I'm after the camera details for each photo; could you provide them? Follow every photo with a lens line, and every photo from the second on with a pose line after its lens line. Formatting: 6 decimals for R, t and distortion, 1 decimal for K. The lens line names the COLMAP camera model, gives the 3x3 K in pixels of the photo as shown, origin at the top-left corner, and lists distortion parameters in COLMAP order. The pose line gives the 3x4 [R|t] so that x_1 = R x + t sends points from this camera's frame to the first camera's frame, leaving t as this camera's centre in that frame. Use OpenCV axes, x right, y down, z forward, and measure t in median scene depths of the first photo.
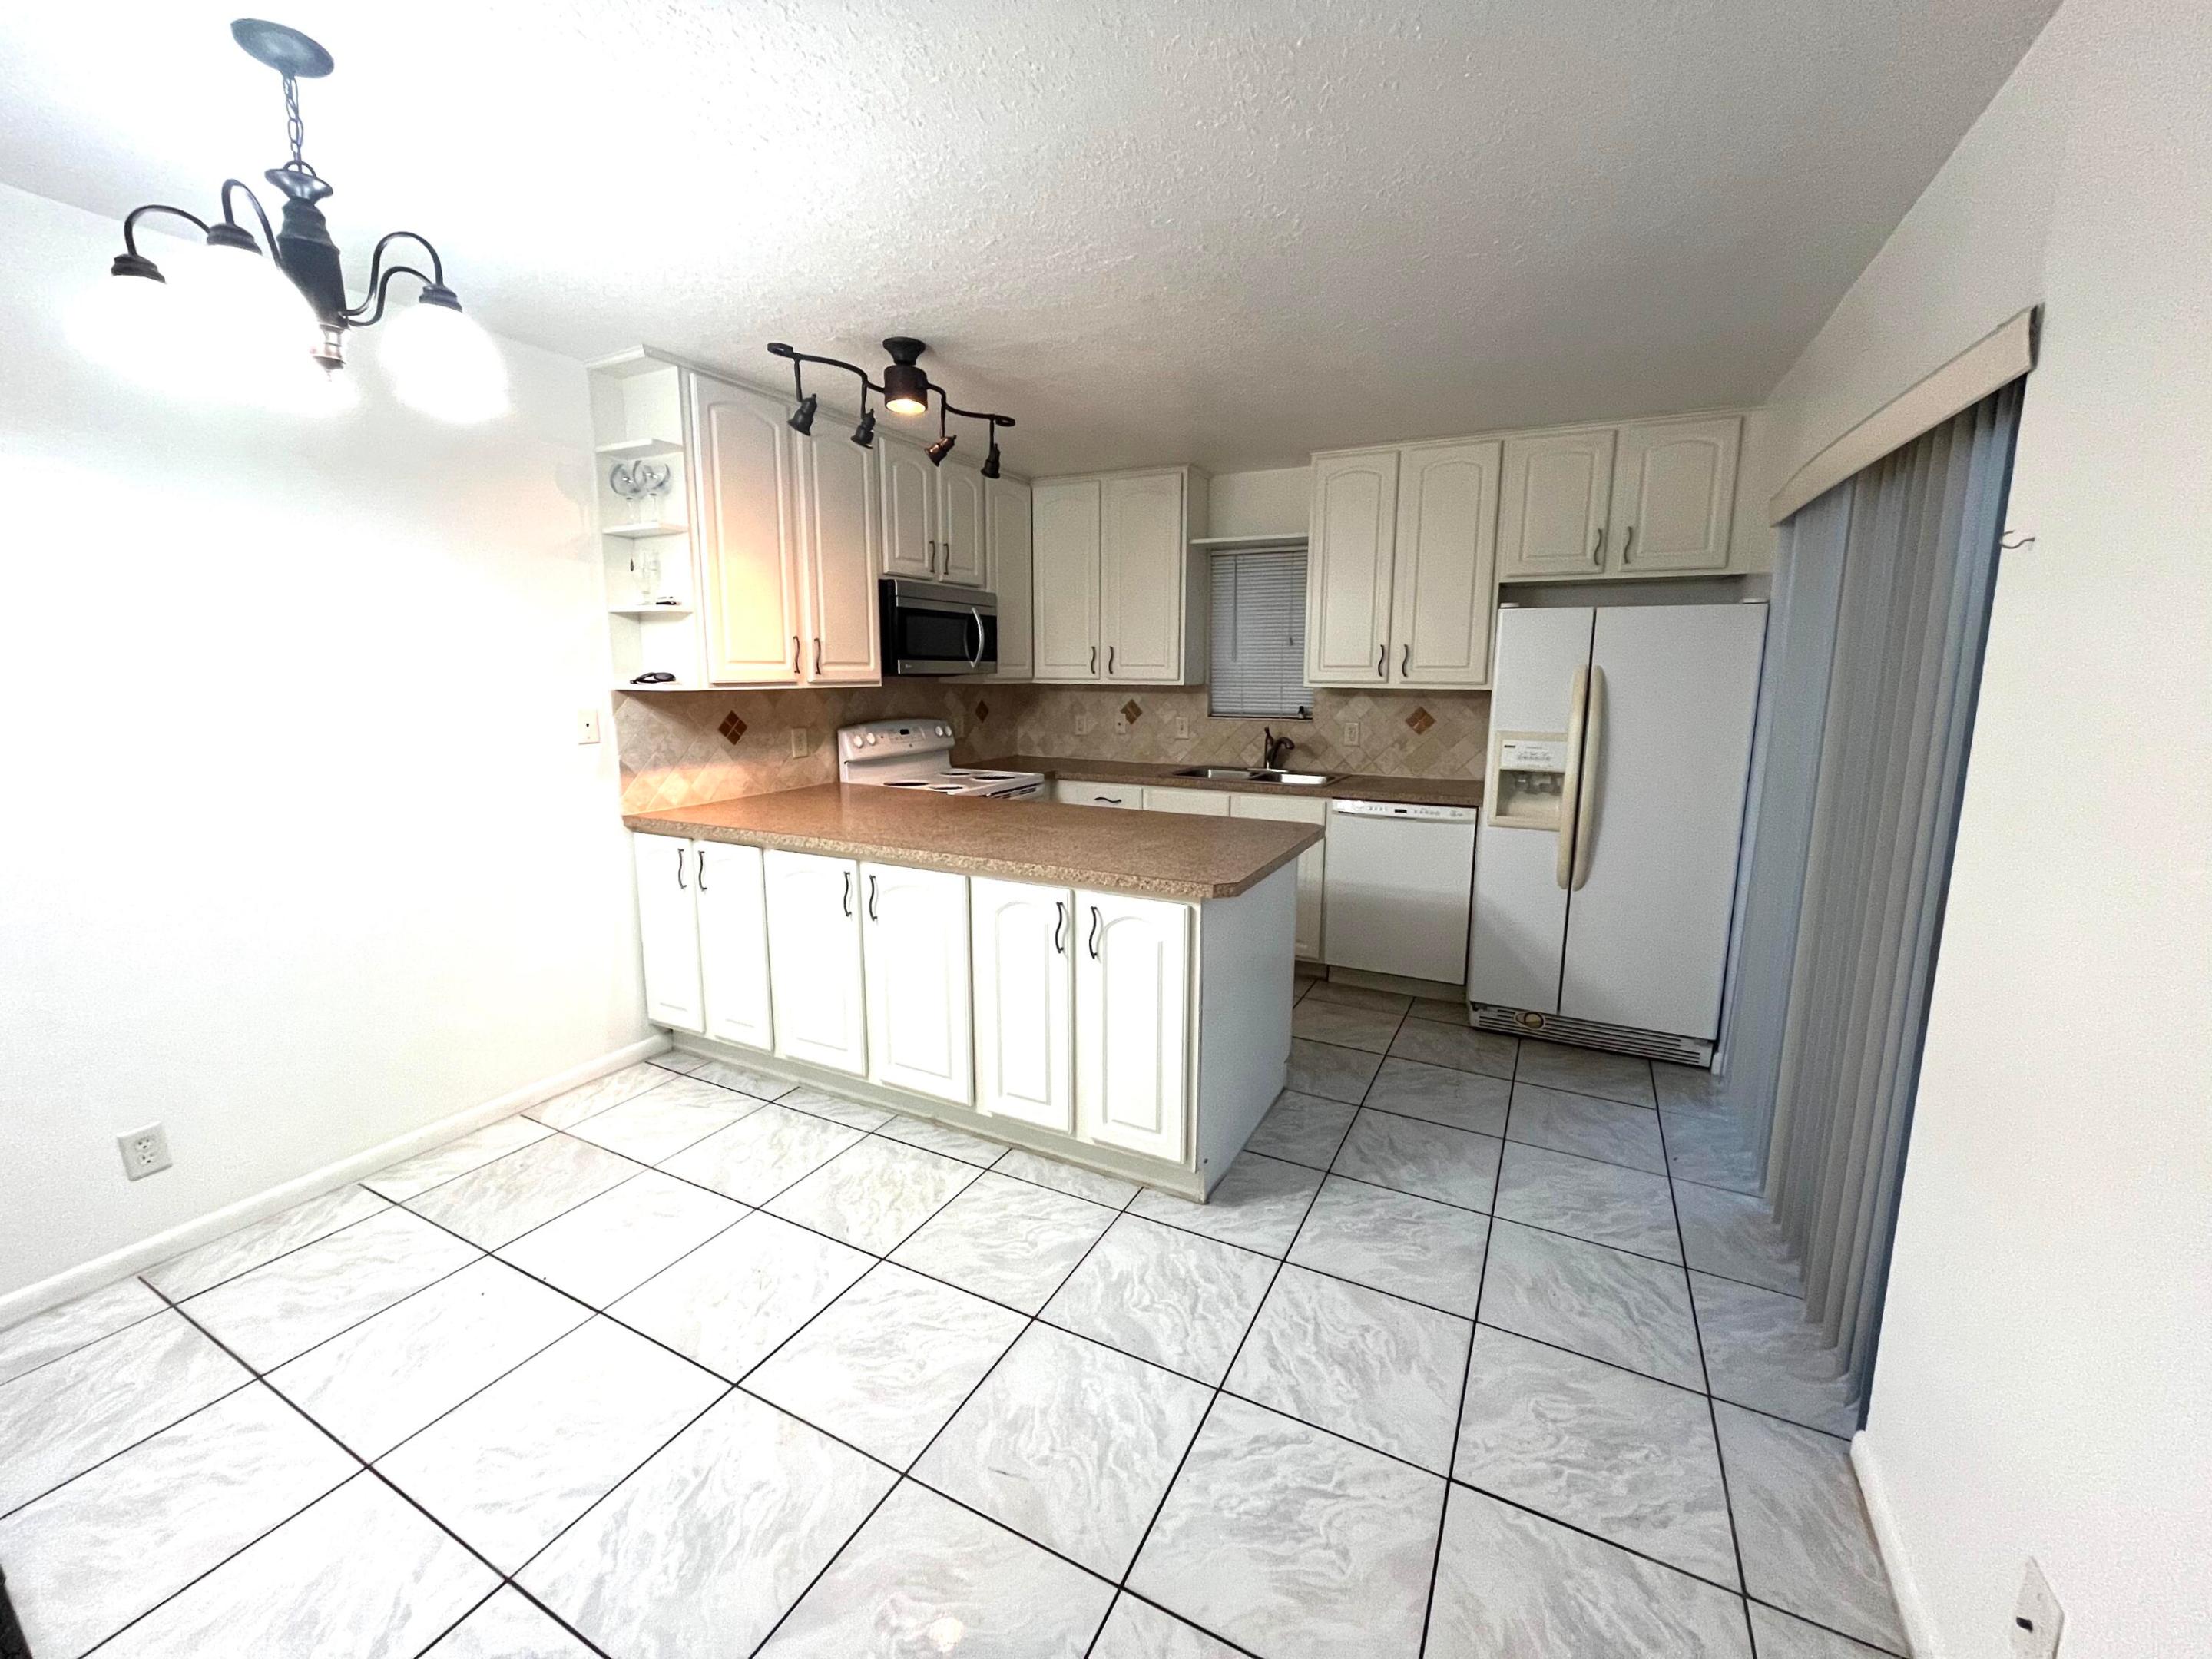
lens RADIAL K [[892.6, 0, 1106.1], [0, 892.6, 818.8], [0, 0, 1]] dist [0.003667, -0.000663]
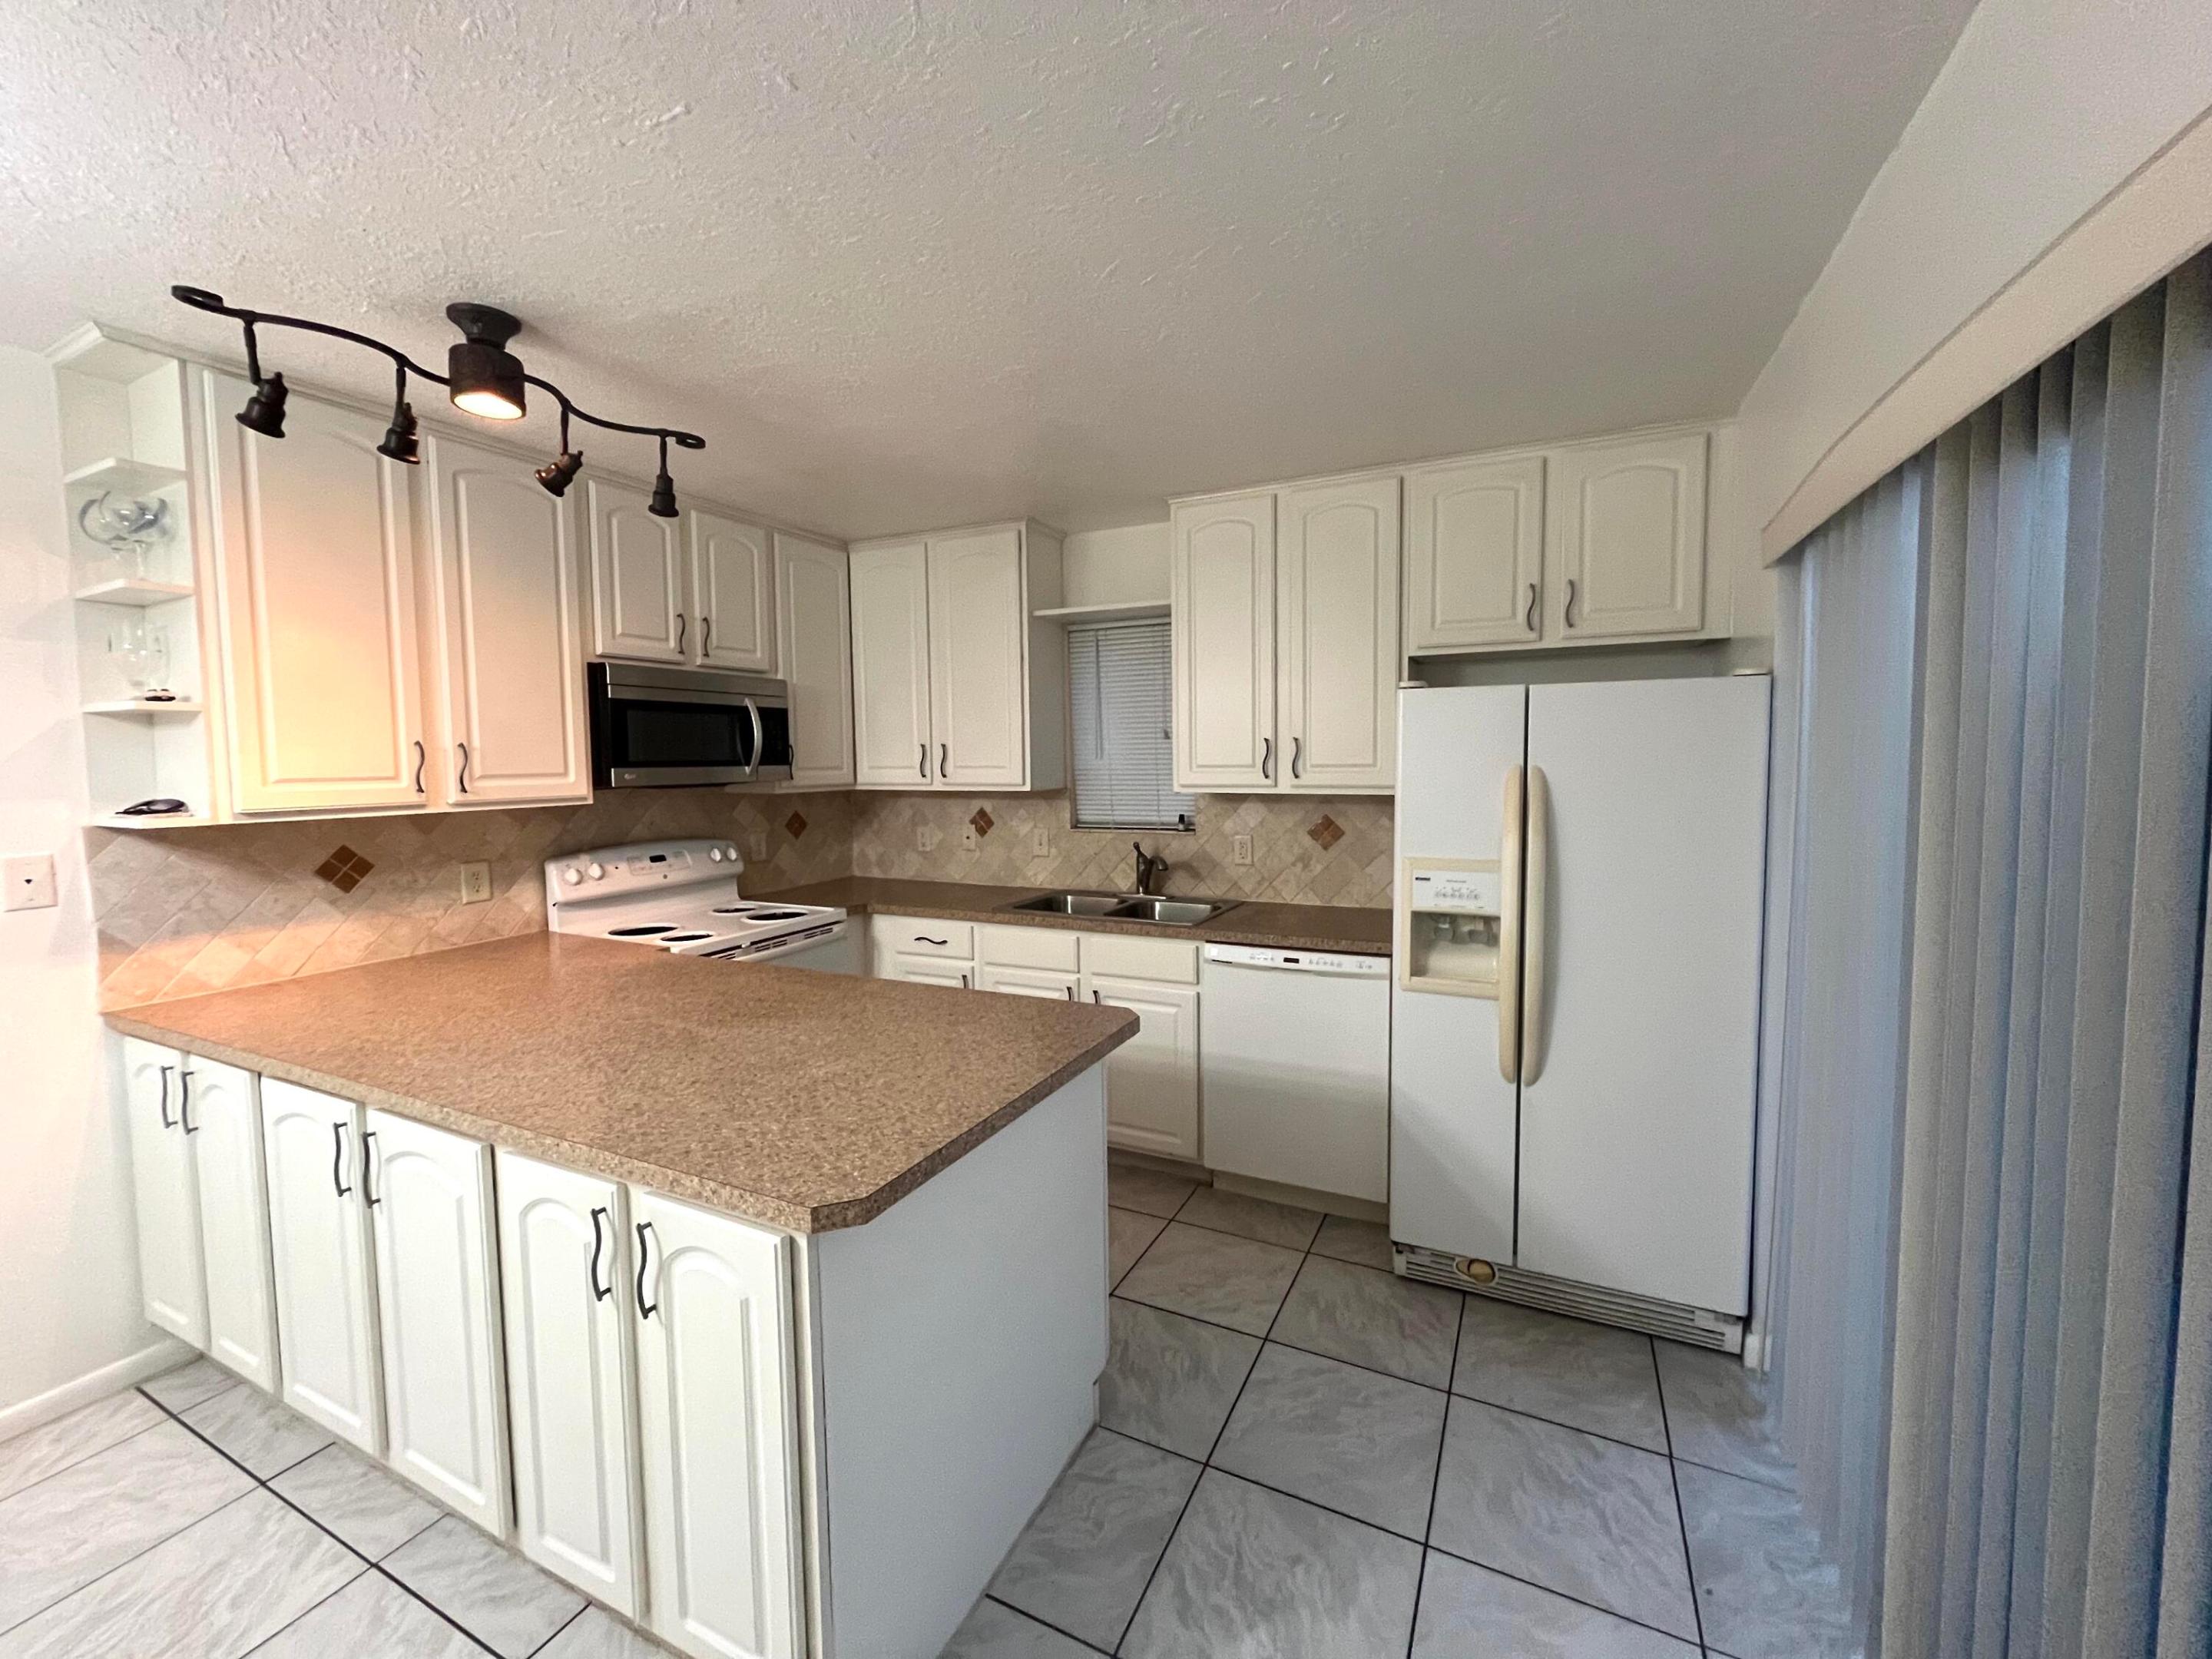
lens RADIAL K [[892.6, 0, 1104.5], [0, 892.6, 821.6], [0, 0, 1]] dist [0.003667, -0.000663]
pose [[0.999662, -0.018053, 0.018694, 0.186596], [0.019724, 0.995426, -0.093477, -0.064721], [-0.016921, 0.093814, 0.995446, 0.293158]]
